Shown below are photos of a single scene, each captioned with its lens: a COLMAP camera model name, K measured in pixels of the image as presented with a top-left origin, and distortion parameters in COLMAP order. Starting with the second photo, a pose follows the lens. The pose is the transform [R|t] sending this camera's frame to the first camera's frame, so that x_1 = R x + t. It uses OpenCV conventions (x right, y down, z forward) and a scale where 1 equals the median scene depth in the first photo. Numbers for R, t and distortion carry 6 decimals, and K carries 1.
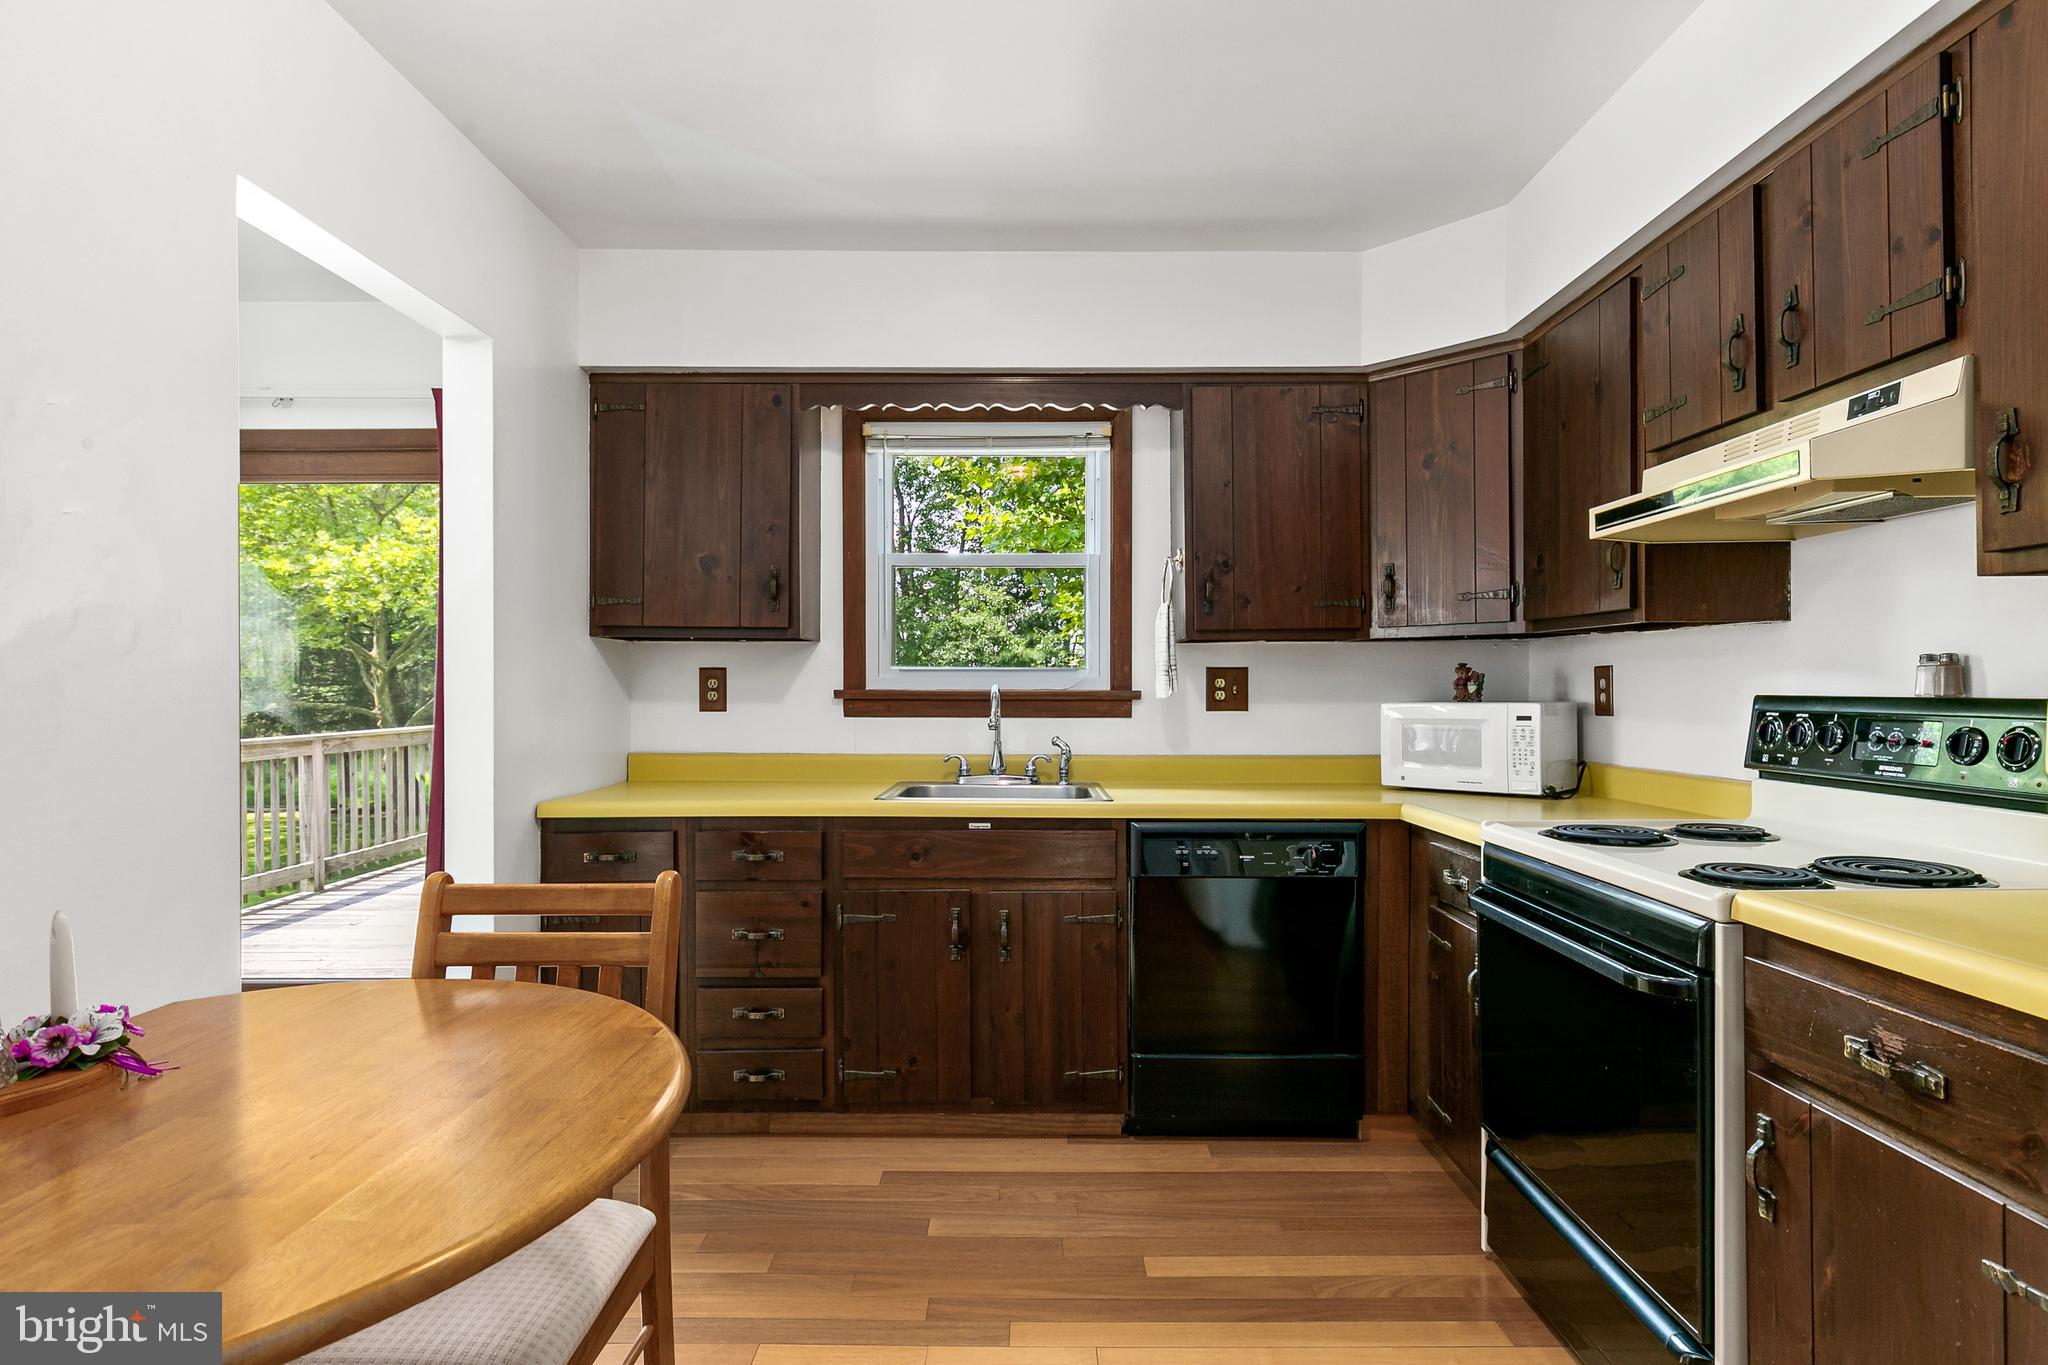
lens RADIAL K [[1040.5, 0, 1024.0], [0, 1040.5, 682.5], [0, 0, 1]] dist [-0.004273, 0.001306]
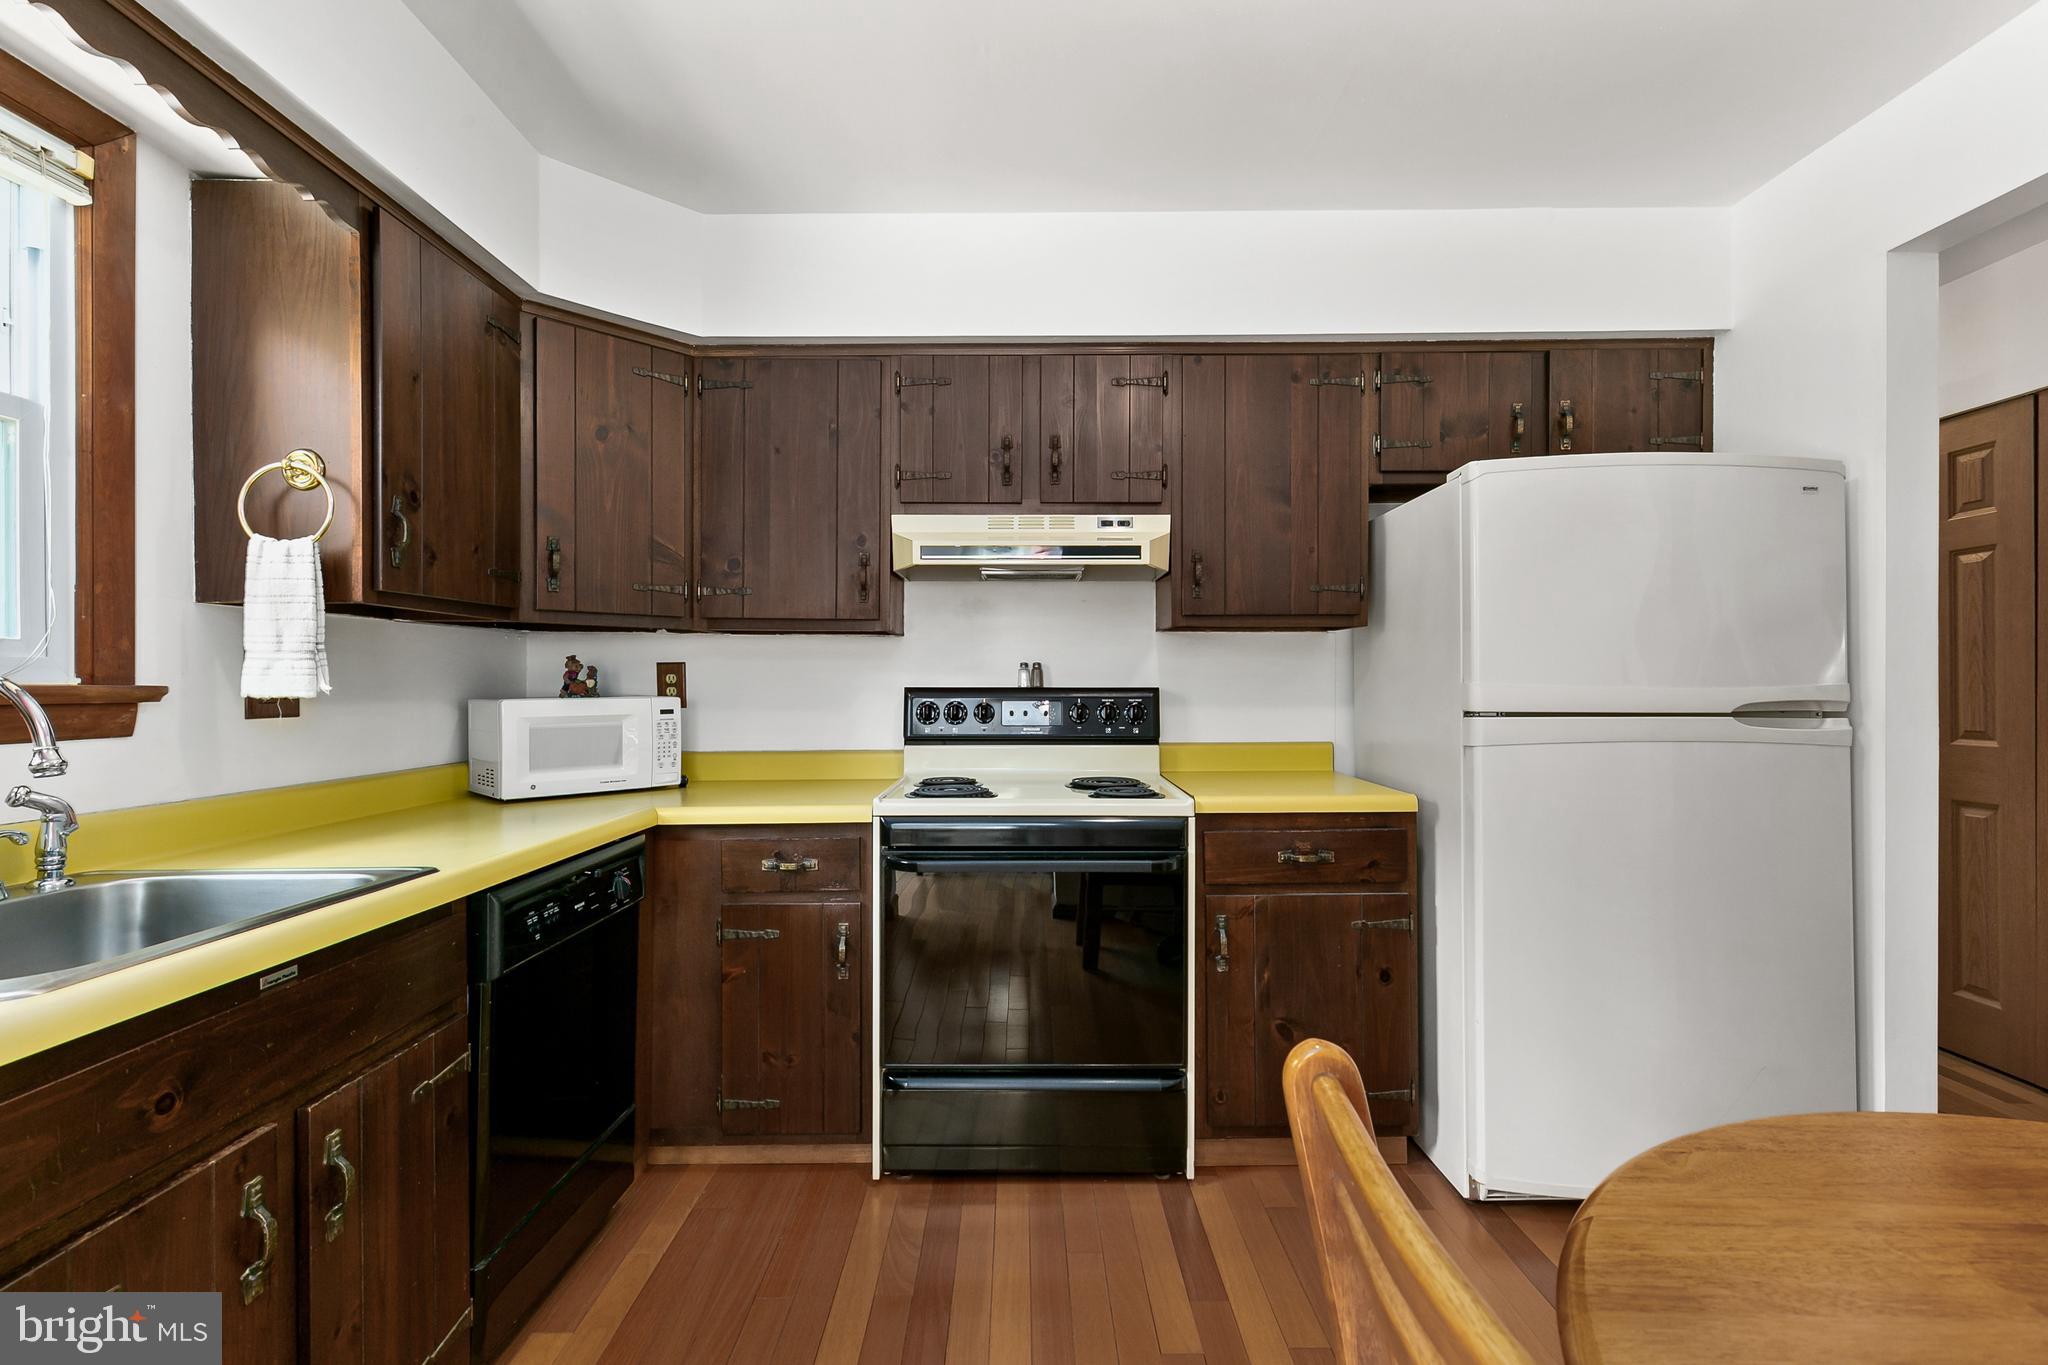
lens RADIAL K [[931.0, 0, 1024.0], [0, 931.0, 682.5], [0, 0, 1]] dist [-0.000785, -0.000583]
pose [[-0.009888, 0.003750, 0.999944, -0.443589], [-0.003868, 0.999985, -0.003789, 0.007641], [-0.999944, -0.003905, -0.009874, 0.657552]]
